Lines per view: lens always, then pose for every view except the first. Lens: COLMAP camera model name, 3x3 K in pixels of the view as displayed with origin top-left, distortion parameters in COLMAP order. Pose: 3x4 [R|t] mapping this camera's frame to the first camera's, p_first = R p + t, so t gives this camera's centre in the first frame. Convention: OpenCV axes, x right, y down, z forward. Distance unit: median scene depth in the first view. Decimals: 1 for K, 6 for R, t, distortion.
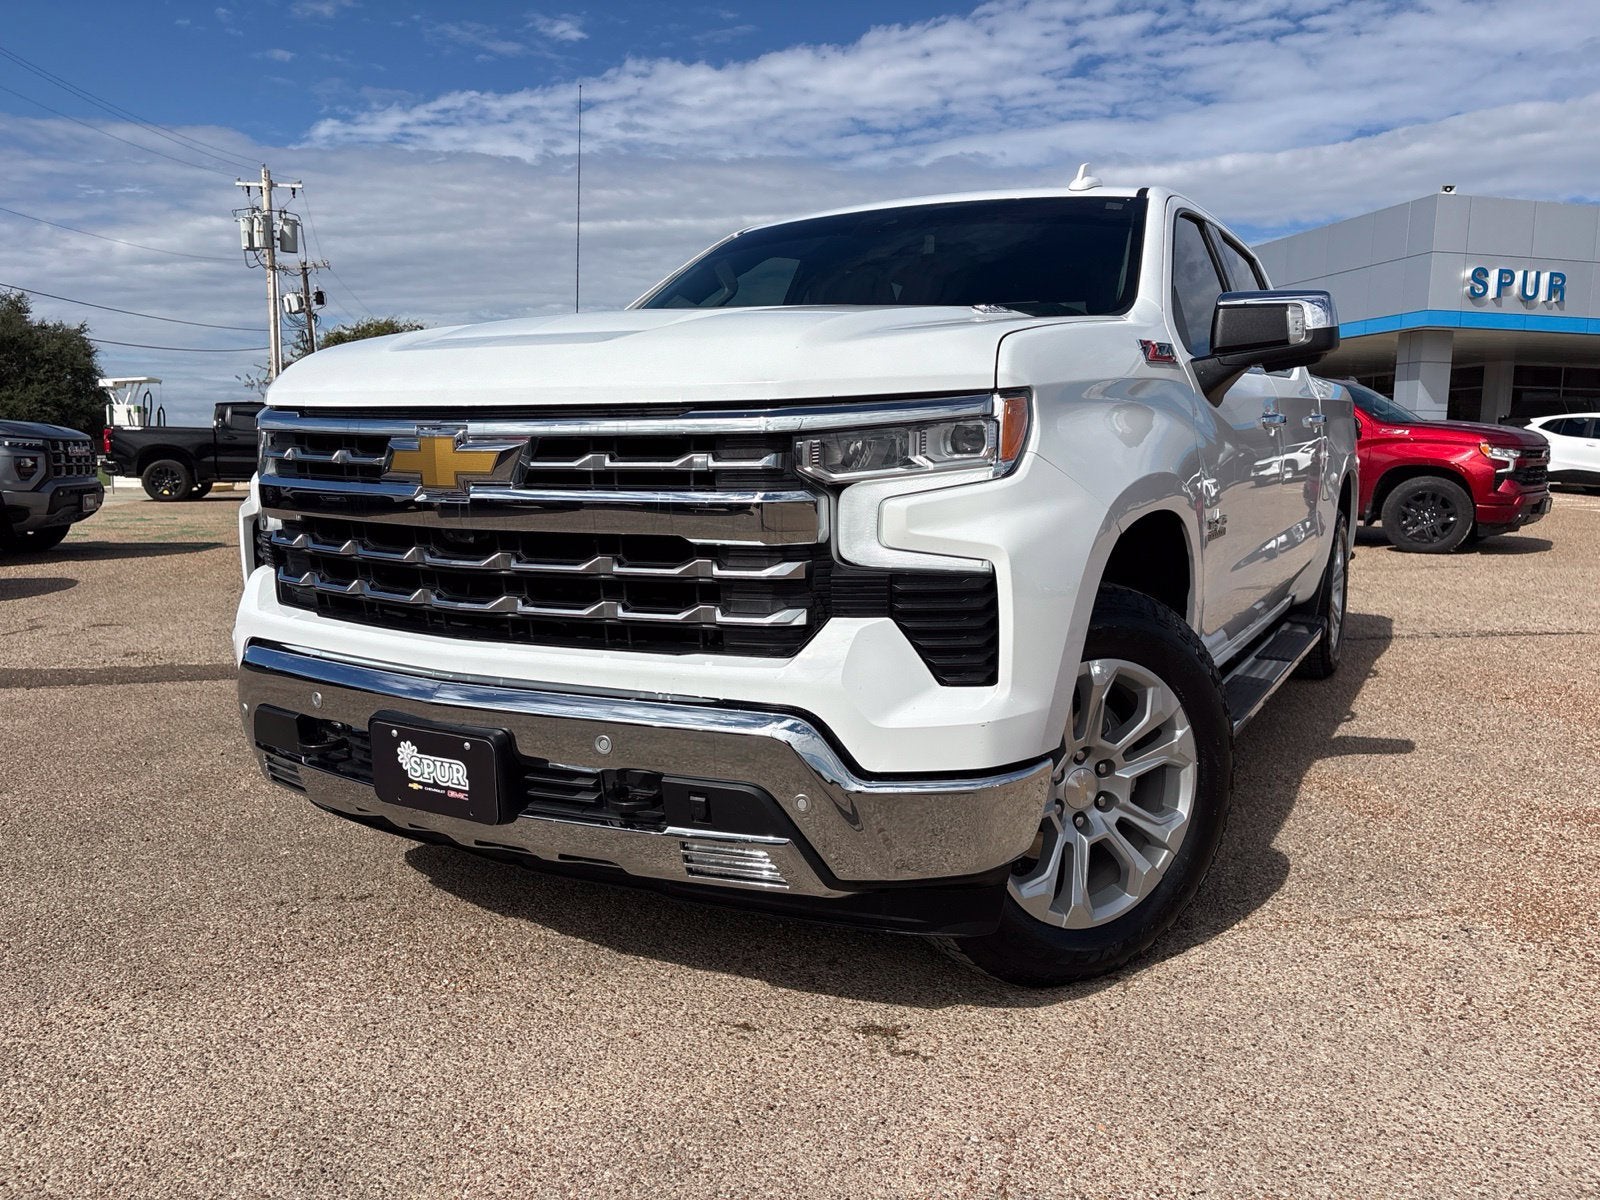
lens RADIAL K [[1236.5, 0, 790.7], [0, 1236.5, 547.9], [0, 0, 1]] dist [0.054308, -0.061076]
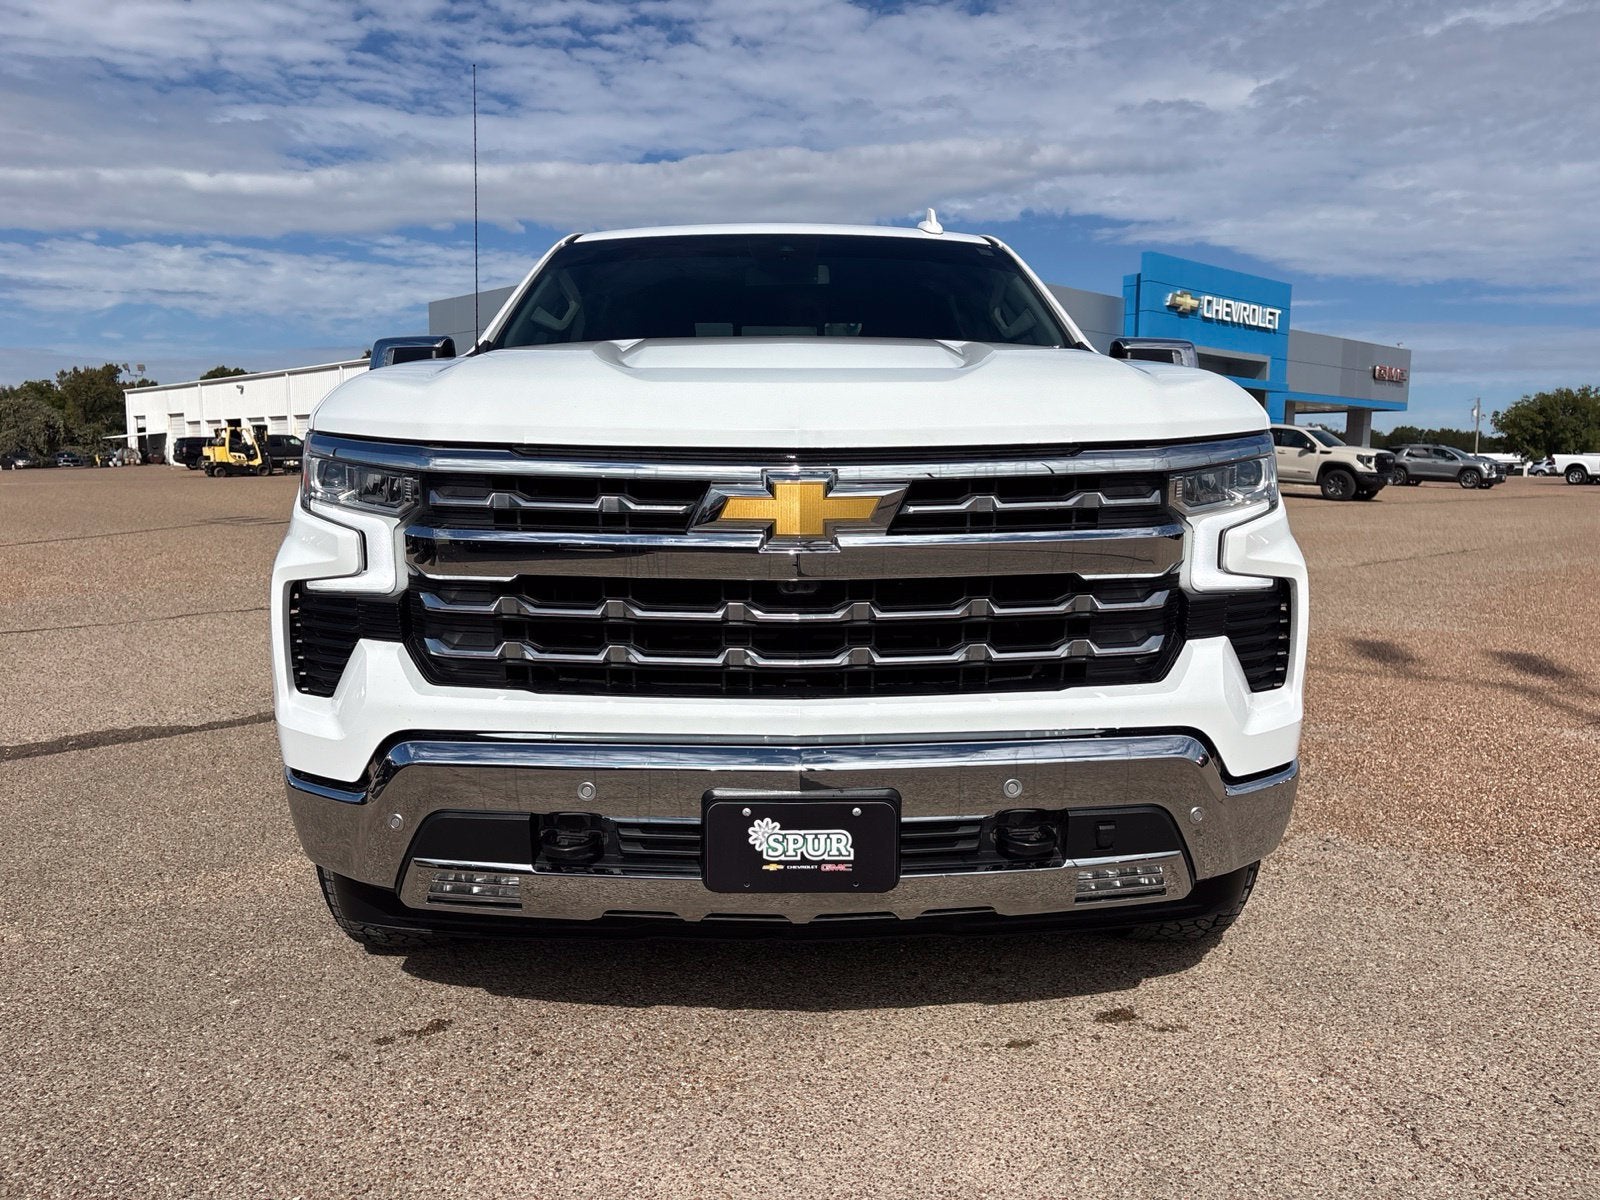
lens RADIAL K [[1260.2, 0, 802.6], [0, 1260.2, 602.9], [0, 0, 1]] dist [0.063069, -0.068108]
pose [[0.843723, -0.065159, 0.532809, -0.715632], [0.044420, 0.997676, 0.051669, -0.042223], [-0.534938, -0.019927, 0.844657, 0.210167]]
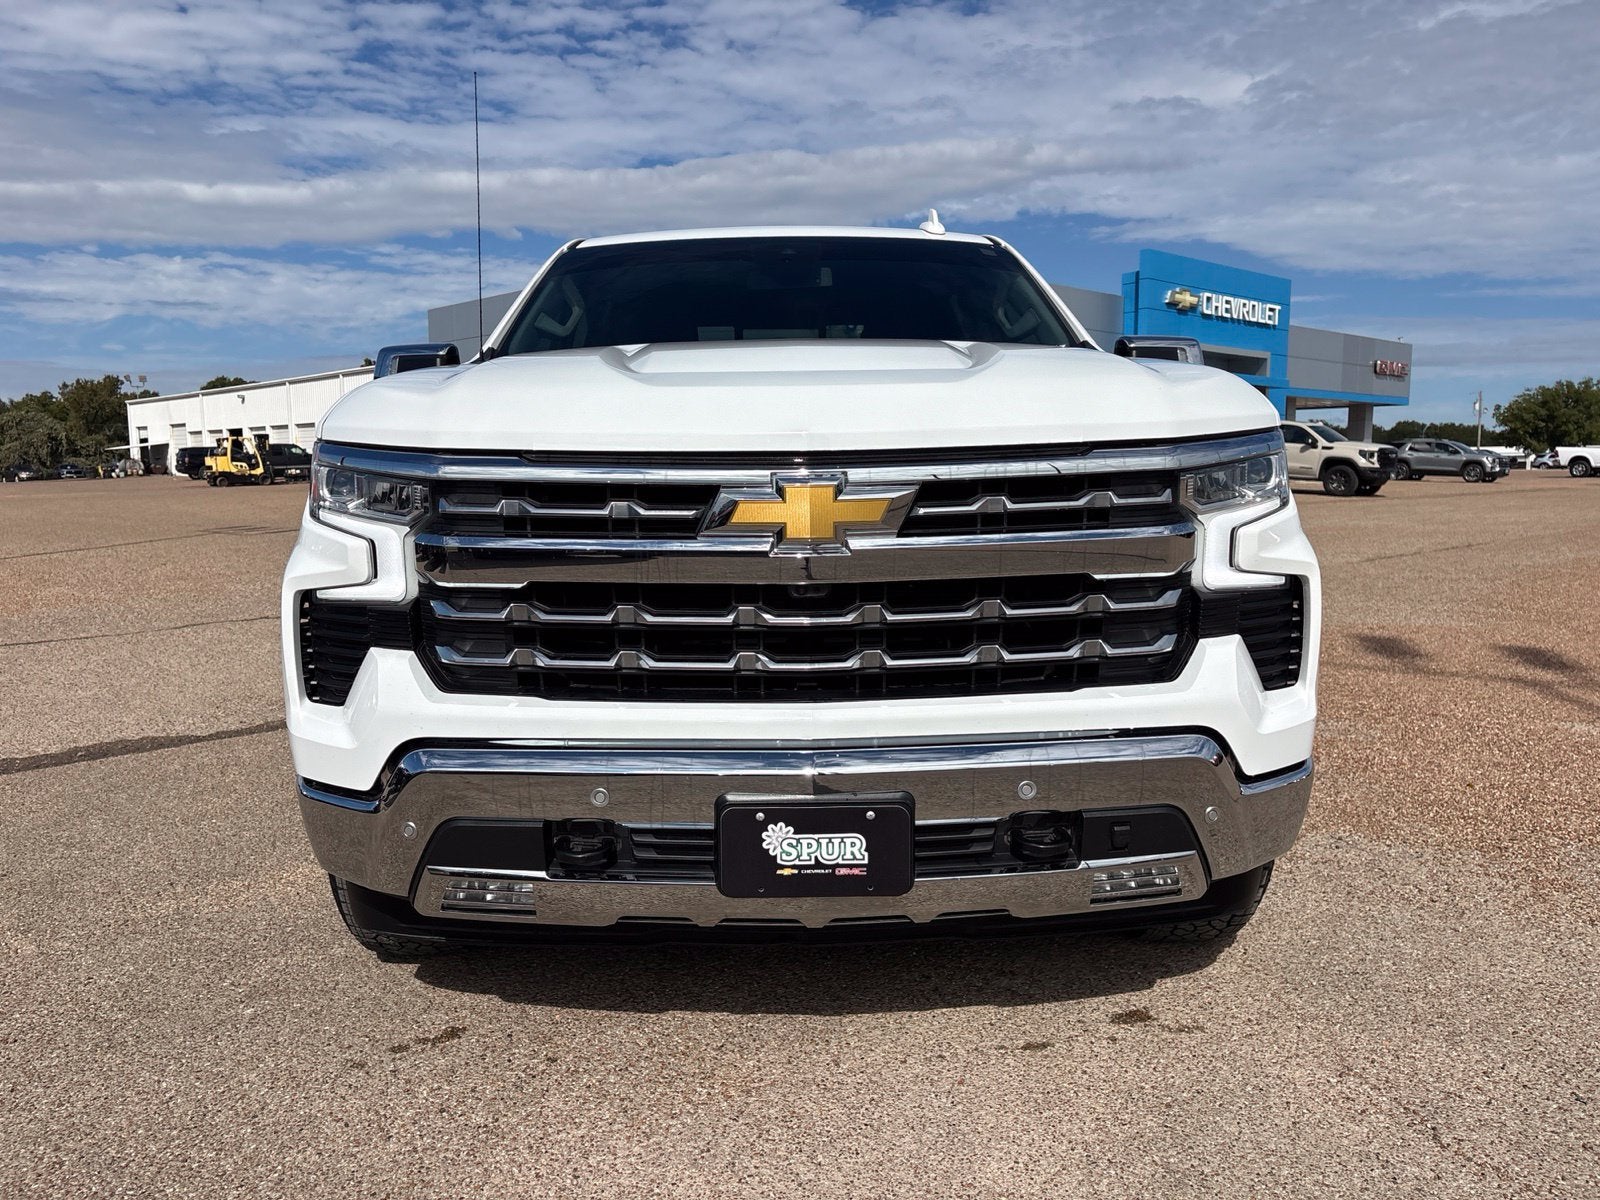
lens RADIAL K [[1260.3, 0, 793.7], [0, 1260.3, 603.1], [0, 0, 1]] dist [0.060793, -0.064945]
pose [[0.846838, -0.074347, 0.526628, -0.720461], [0.056655, 0.997157, 0.049671, -0.043283], [-0.528824, -0.012227, 0.848643, 0.215938]]
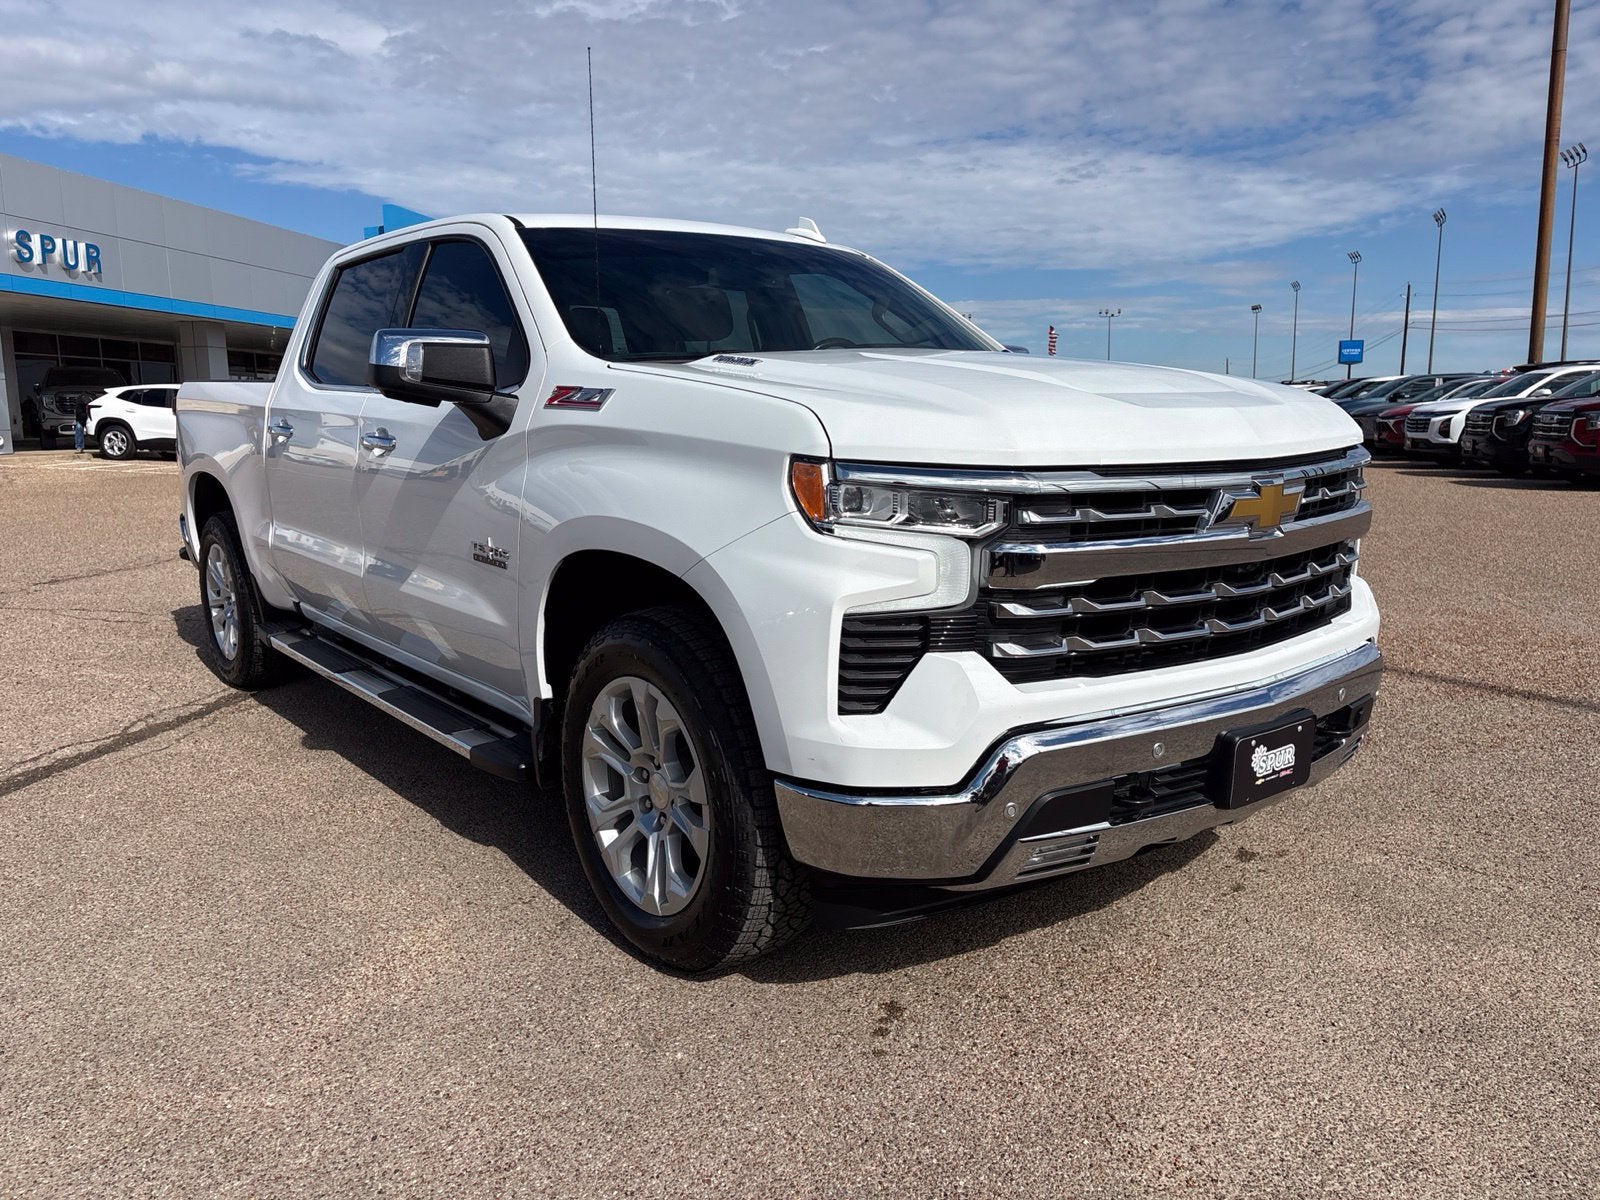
lens RADIAL K [[1260.8, 0, 798.6], [0, 1260.8, 606.2], [0, 0, 1]] dist [0.060192, -0.063700]
pose [[0.329576, -0.159122, 0.930623, -1.449034], [0.086396, 0.986642, 0.138104, -0.164617], [-0.940168, 0.034886, 0.338921, 0.942784]]
